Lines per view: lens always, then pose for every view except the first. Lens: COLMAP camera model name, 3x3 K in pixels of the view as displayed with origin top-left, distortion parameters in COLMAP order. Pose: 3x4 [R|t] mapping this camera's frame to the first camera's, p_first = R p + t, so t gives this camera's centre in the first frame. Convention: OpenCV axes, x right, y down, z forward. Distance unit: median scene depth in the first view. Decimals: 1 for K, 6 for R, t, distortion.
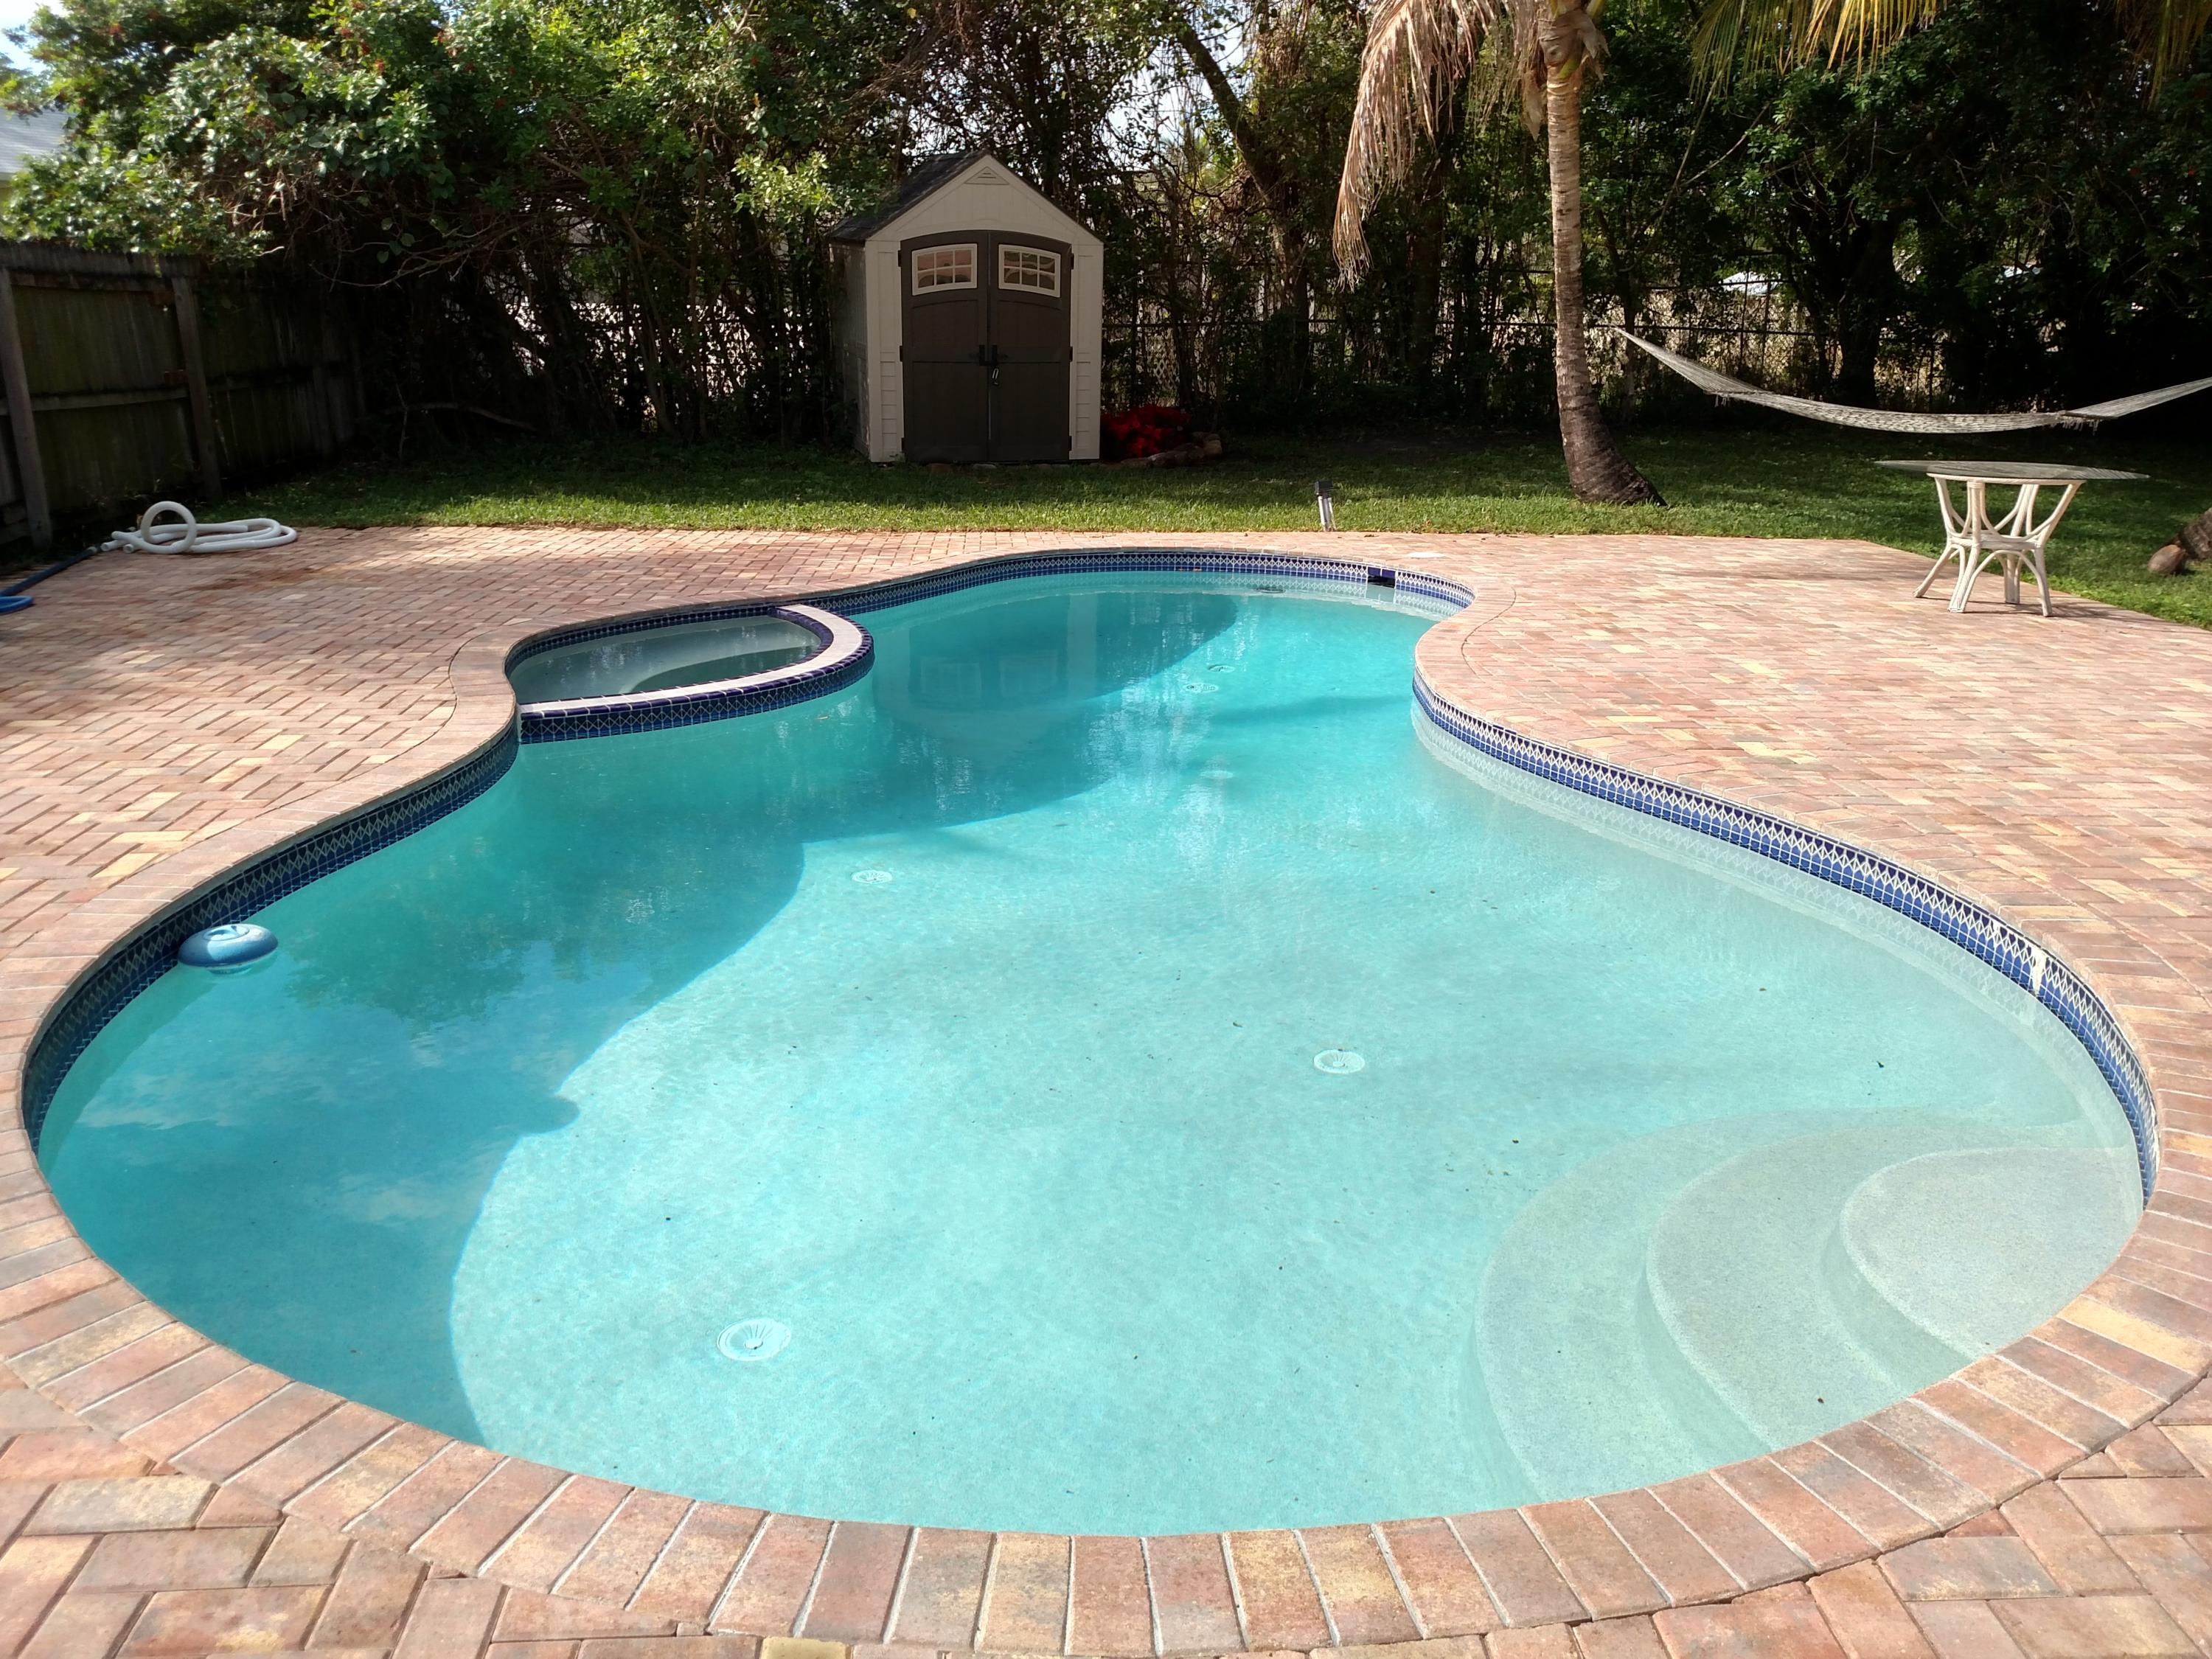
lens RADIAL K [[1786.6, 0, 1108.8], [0, 1786.6, 835.4], [0, 0, 1]] dist [0.062257, -0.021174]
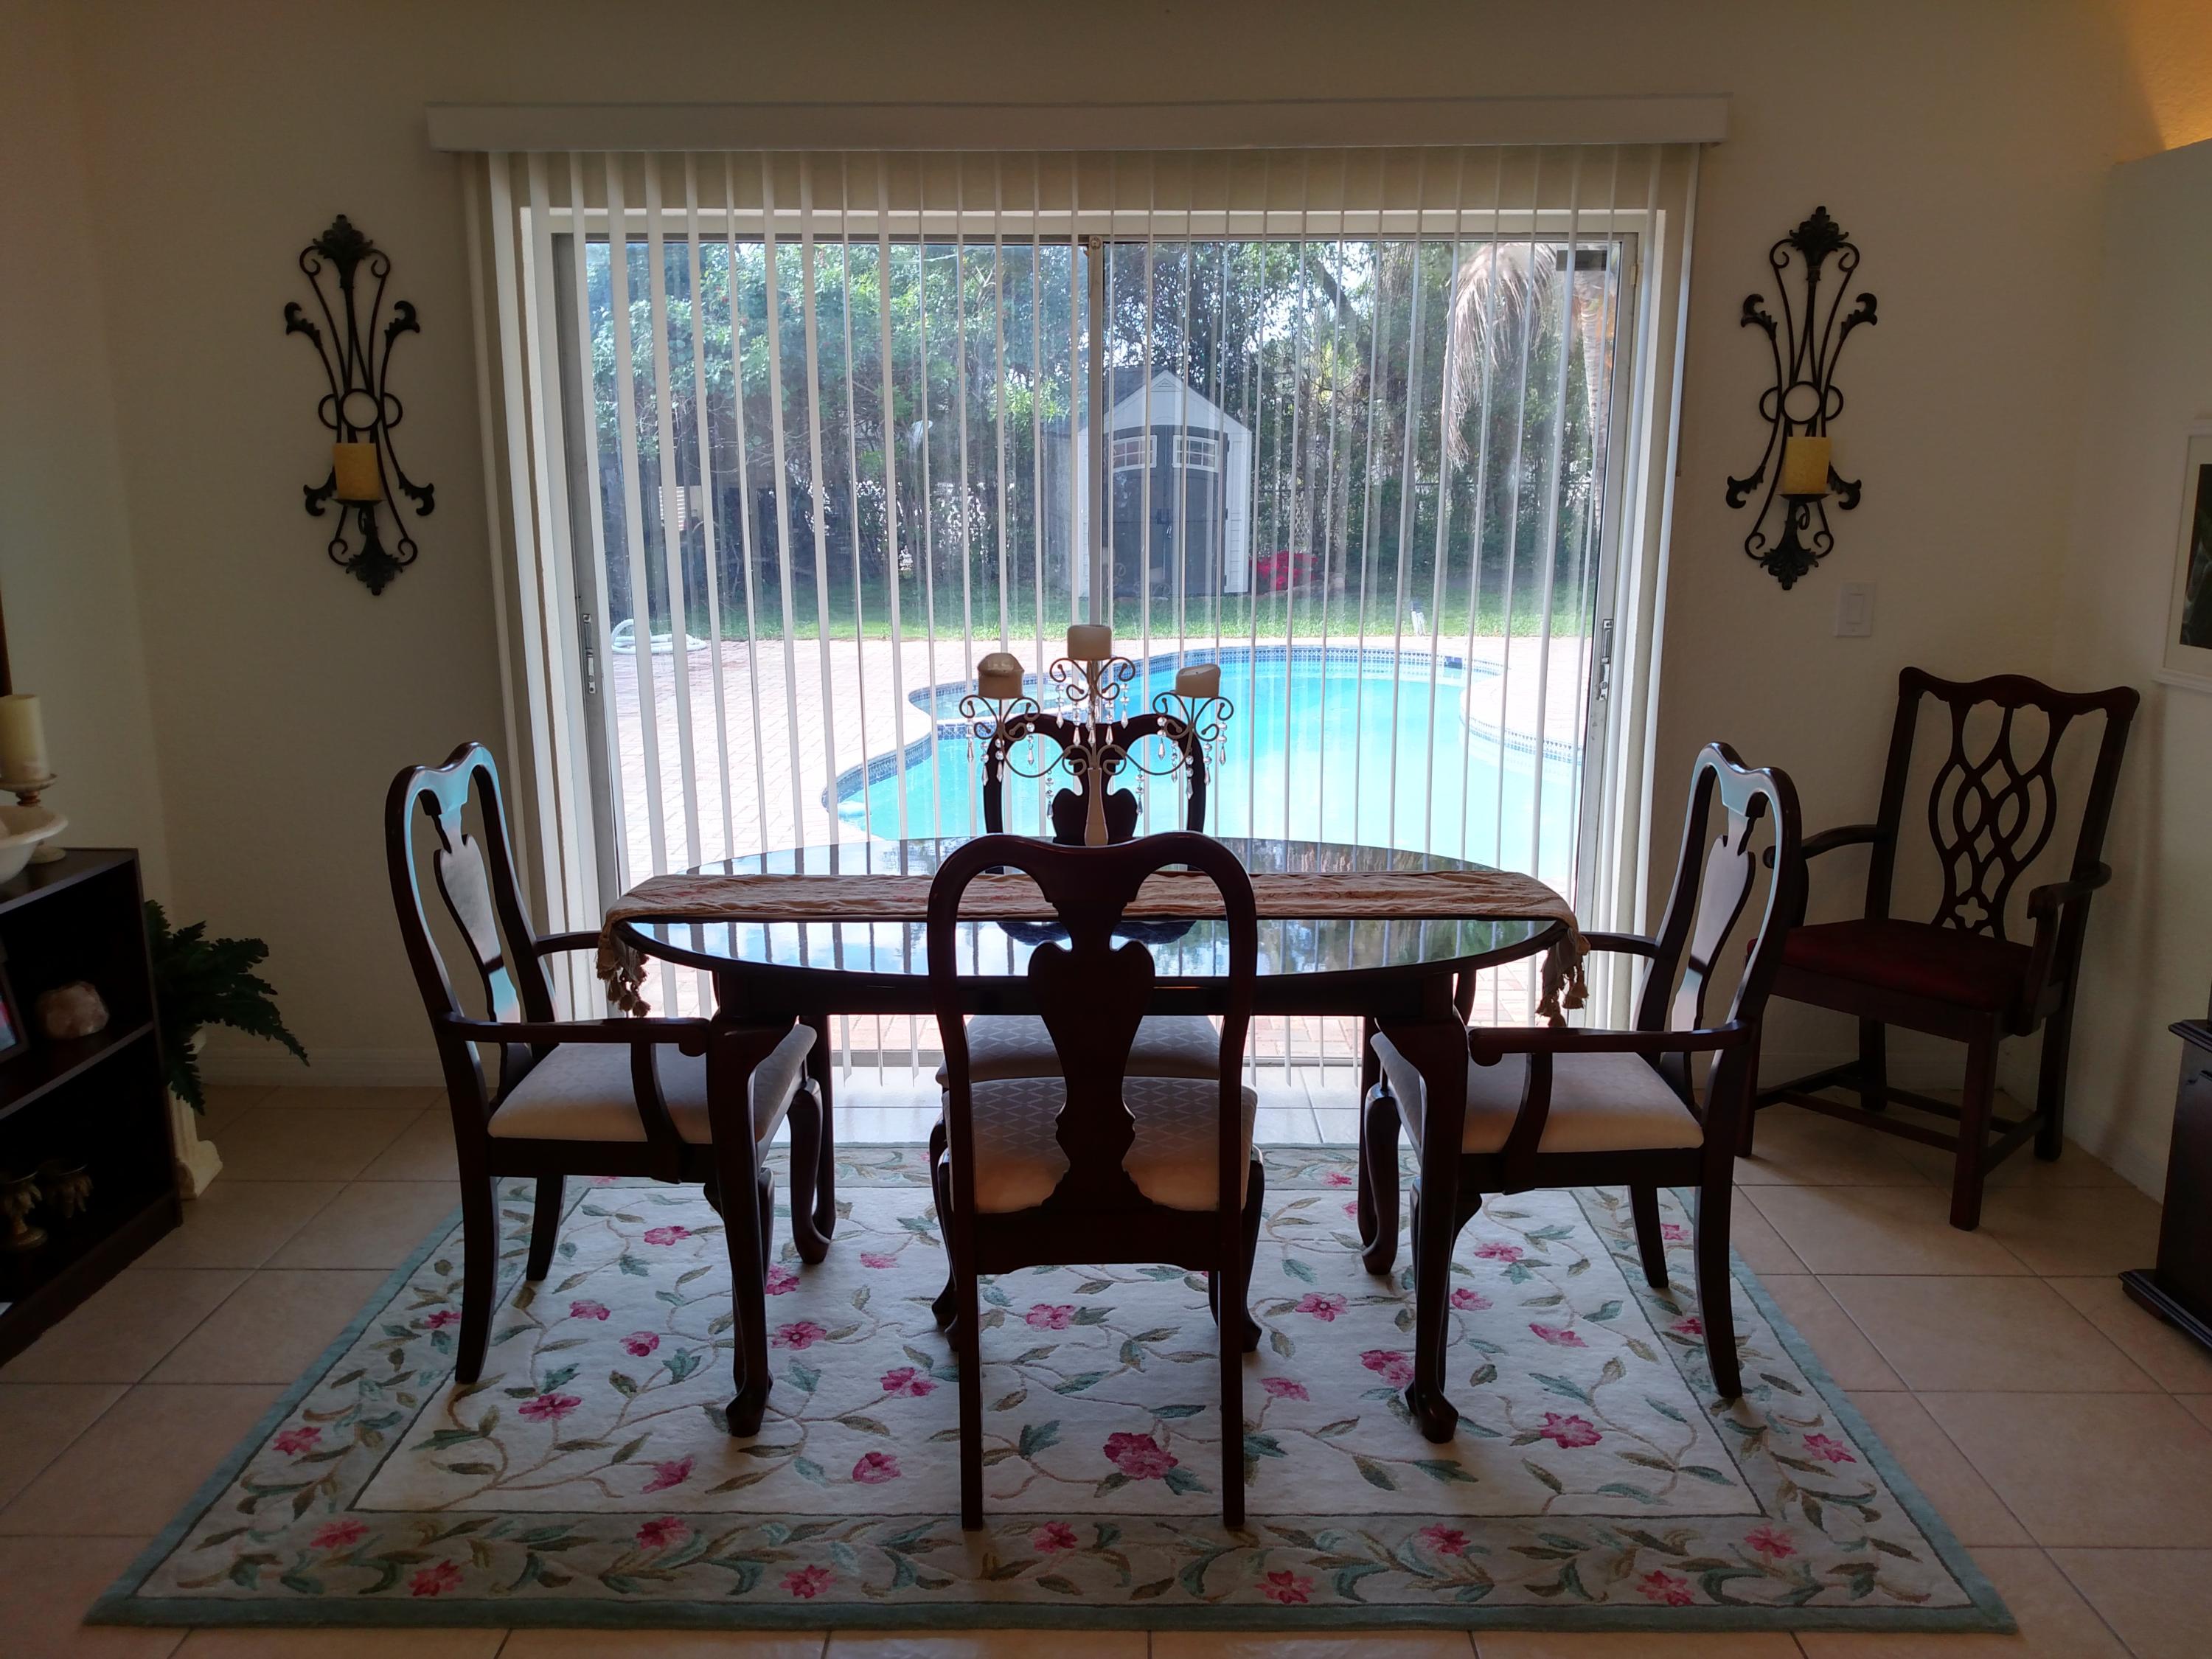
lens RADIAL K [[1786.6, 0, 1105.2], [0, 1786.6, 847.0], [0, 0, 1]] dist [0.062257, -0.021174]
pose [[0.997666, 0.009695, -0.067595, -0.019468], [-0.015048, 0.996750, -0.079140, 0.073823], [0.066608, 0.079972, 0.994569, -0.275198]]
